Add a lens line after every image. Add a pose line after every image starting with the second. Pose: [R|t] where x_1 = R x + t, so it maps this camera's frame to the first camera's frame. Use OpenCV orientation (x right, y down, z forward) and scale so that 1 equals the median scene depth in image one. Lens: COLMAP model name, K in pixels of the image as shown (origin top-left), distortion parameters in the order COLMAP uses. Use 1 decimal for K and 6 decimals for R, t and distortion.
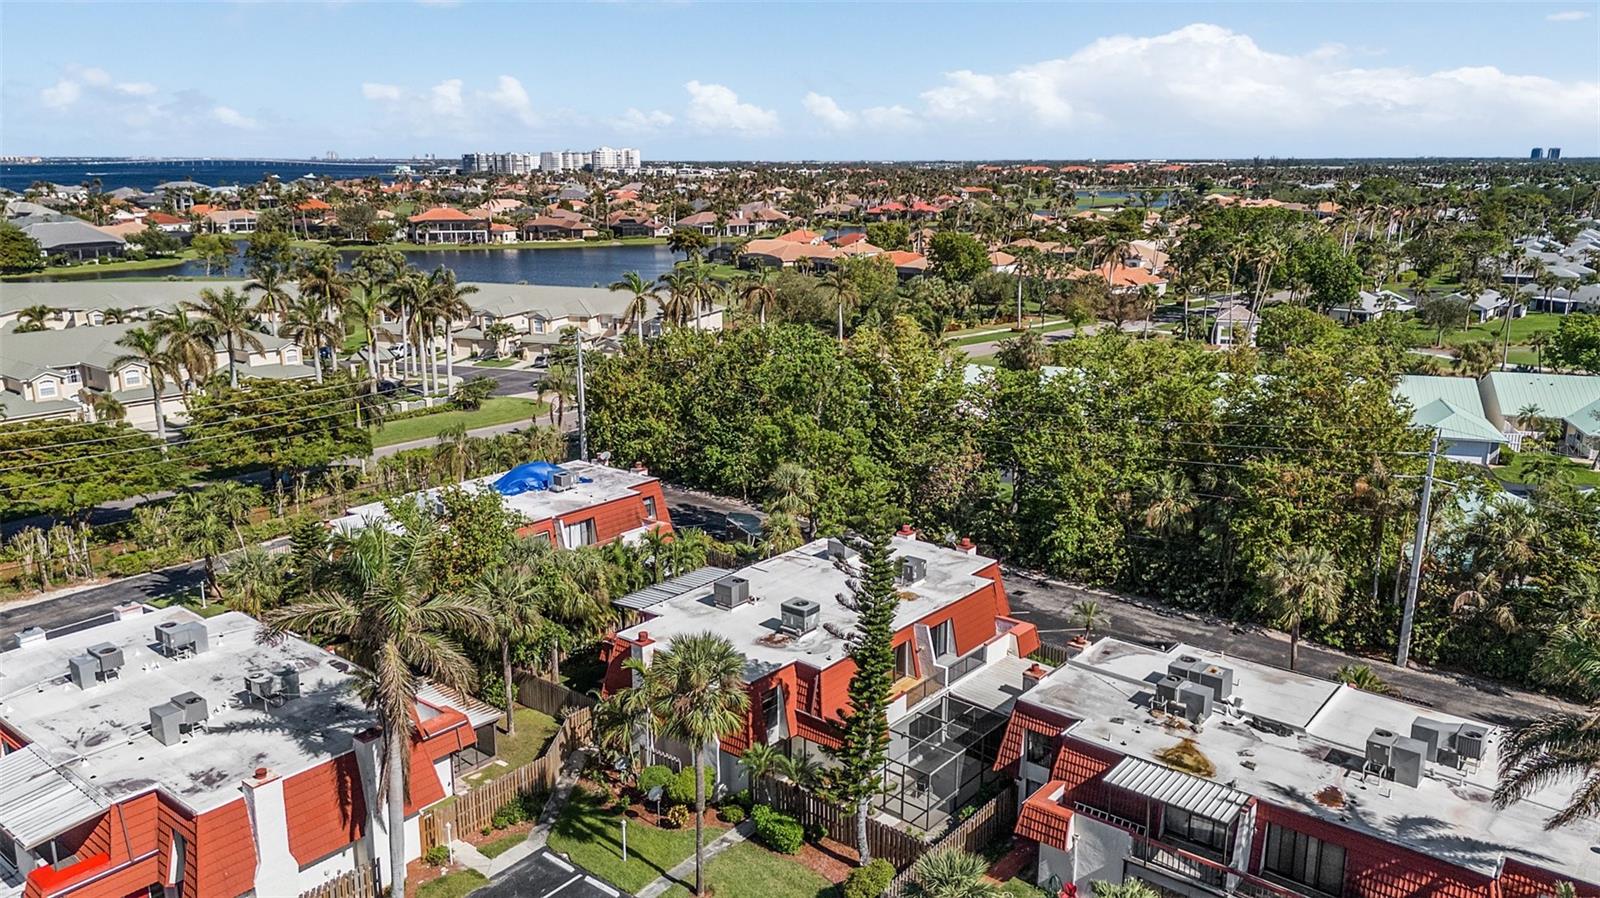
lens RADIAL K [[1203.9, 0, 807.4], [0, 1203.9, 448.3], [0, 0, 1]] dist [0.067908, -0.055293]
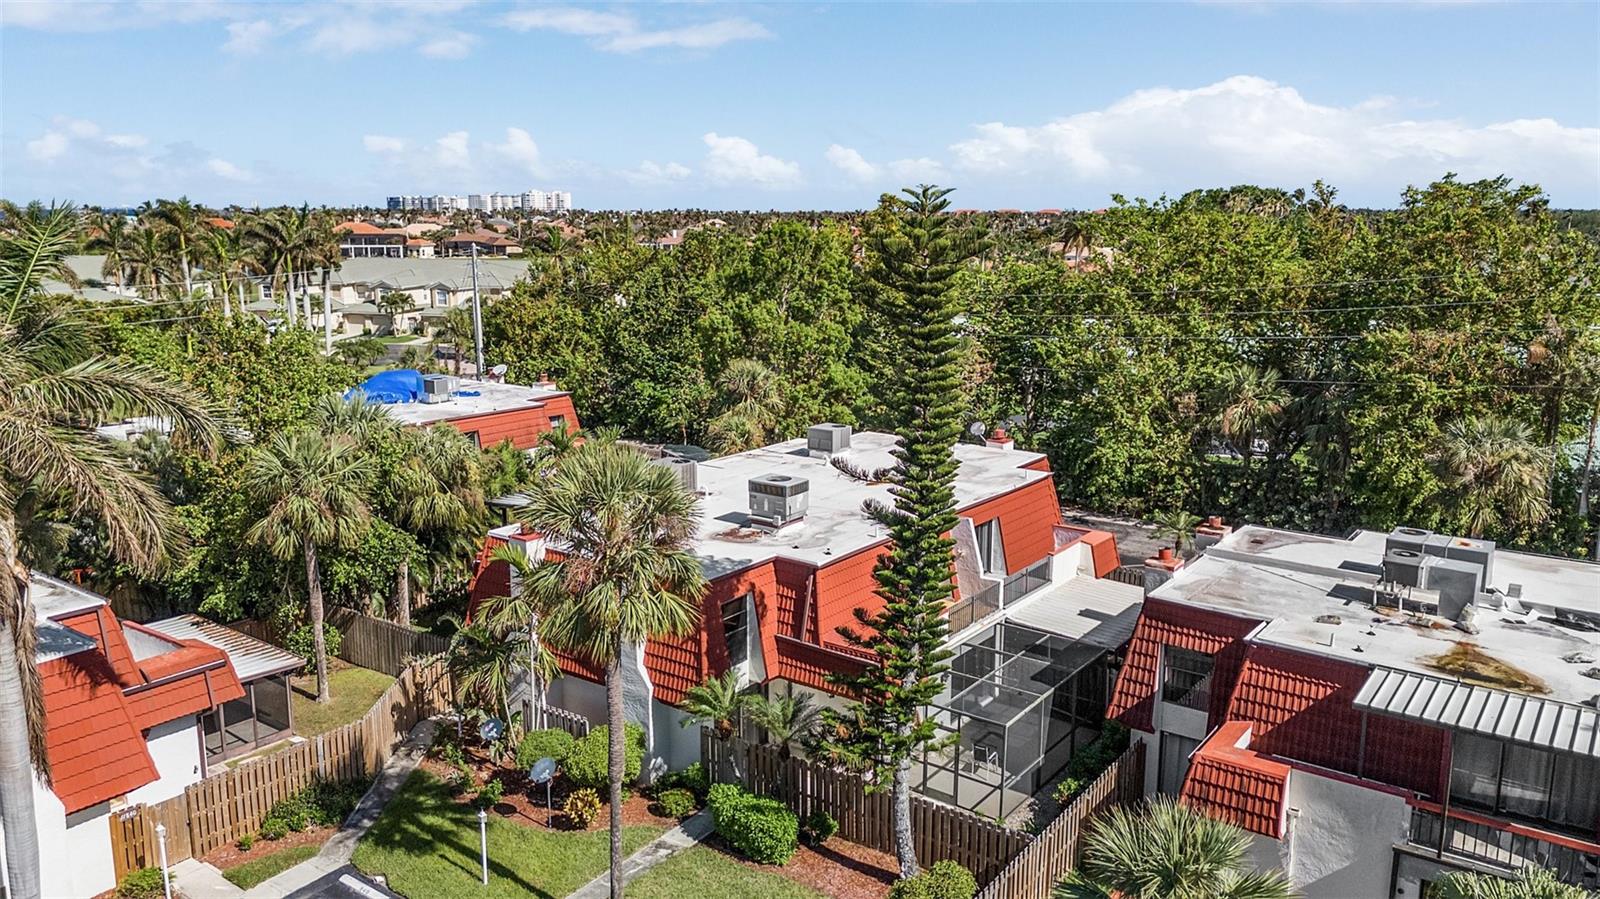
lens RADIAL K [[1203.9, 0, 807.4], [0, 1203.9, 448.8], [0, 0, 1]] dist [0.067908, -0.055293]
pose [[0.998488, -0.009171, 0.054198, -0.026257], [0.011444, 0.999062, -0.041773, 0.147160], [-0.053764, 0.042330, 0.997656, 0.377445]]
